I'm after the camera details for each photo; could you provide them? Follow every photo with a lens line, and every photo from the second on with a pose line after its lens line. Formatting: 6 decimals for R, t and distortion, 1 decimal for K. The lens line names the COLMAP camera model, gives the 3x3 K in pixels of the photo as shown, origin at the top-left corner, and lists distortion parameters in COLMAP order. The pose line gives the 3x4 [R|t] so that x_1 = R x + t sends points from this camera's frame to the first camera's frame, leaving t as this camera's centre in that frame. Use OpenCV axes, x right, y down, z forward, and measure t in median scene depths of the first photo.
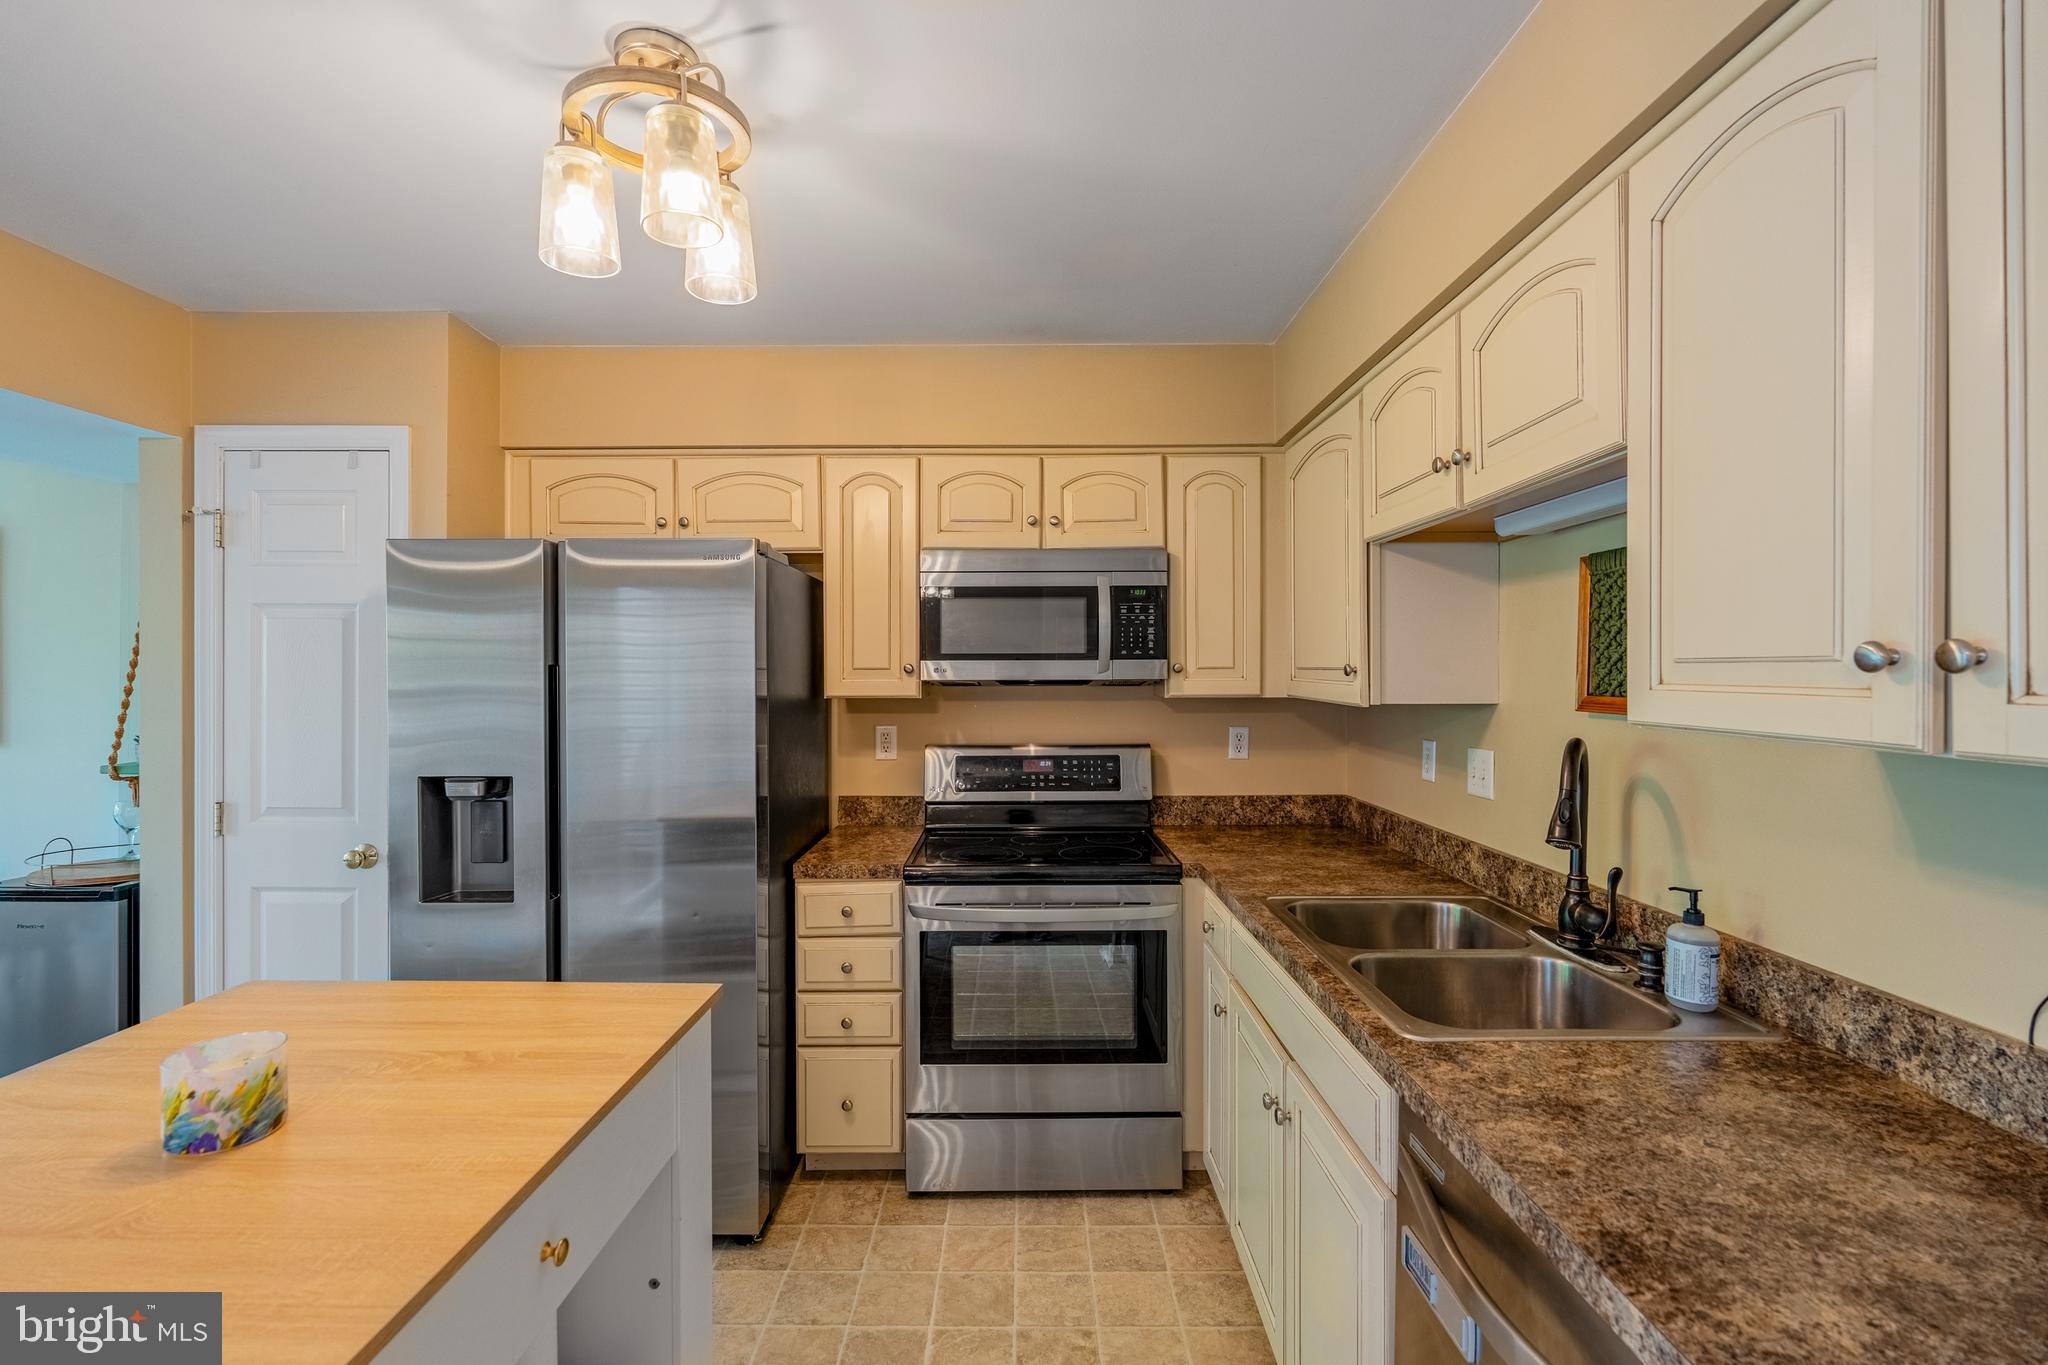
lens RADIAL K [[899.6, 0, 1031.1], [0, 899.6, 681.3], [0, 0, 1]] dist [-0.003866, 0.001098]
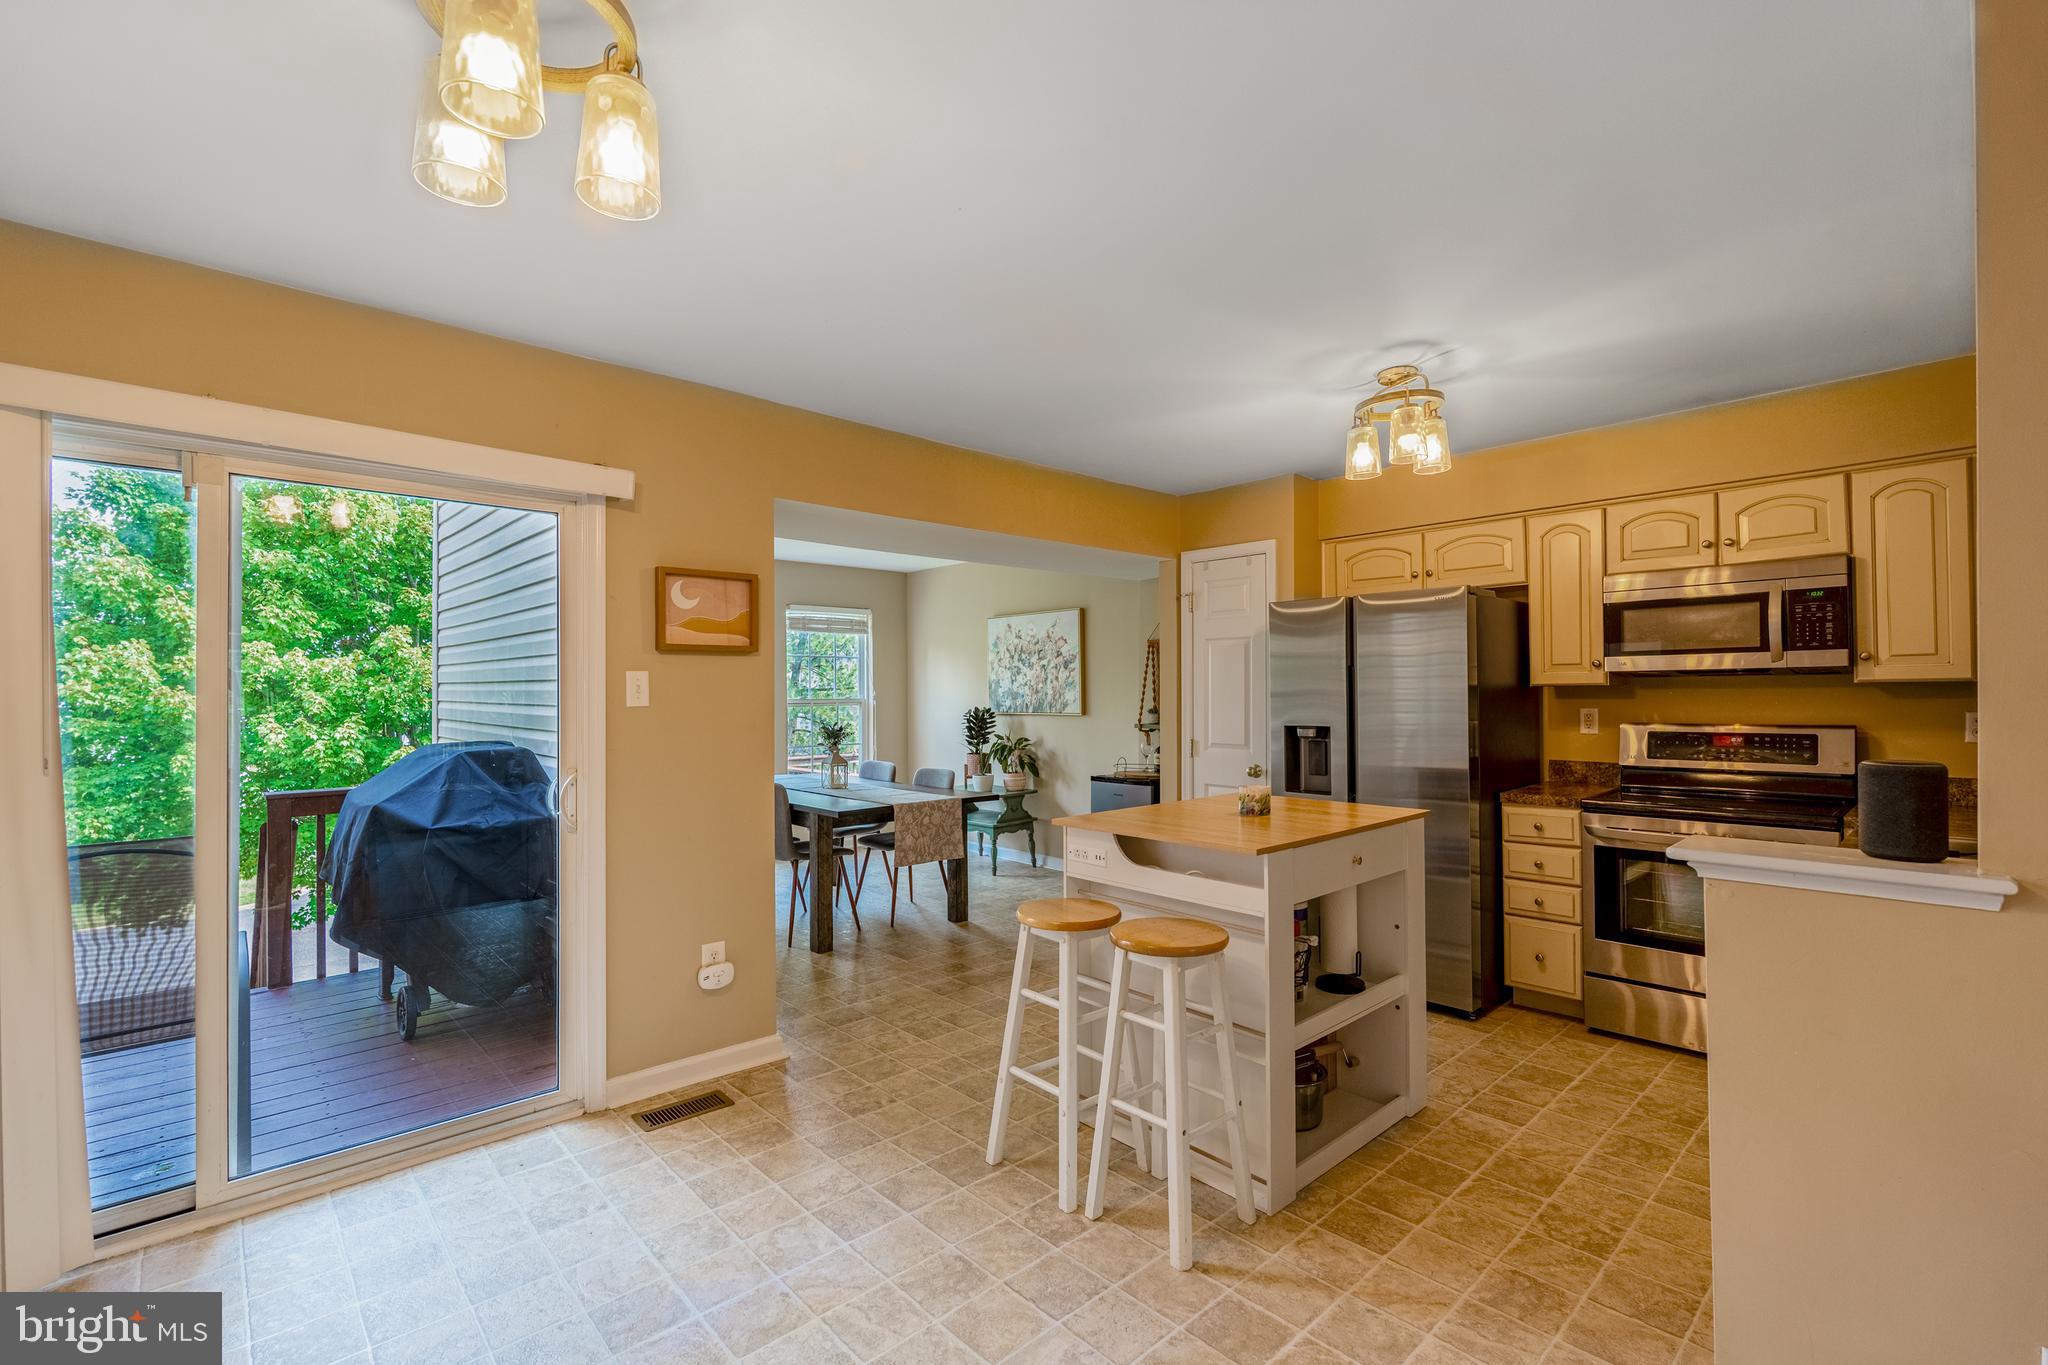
lens RADIAL K [[899.6, 0, 1008.1], [0, 899.6, 685.0], [0, 0, 1]] dist [-0.003866, 0.001098]
pose [[0.664920, -0.010316, -0.746844, 0.298758], [0.000659, 0.999912, -0.013225, 0.037483], [0.746915, 0.008301, 0.664868, -0.595372]]
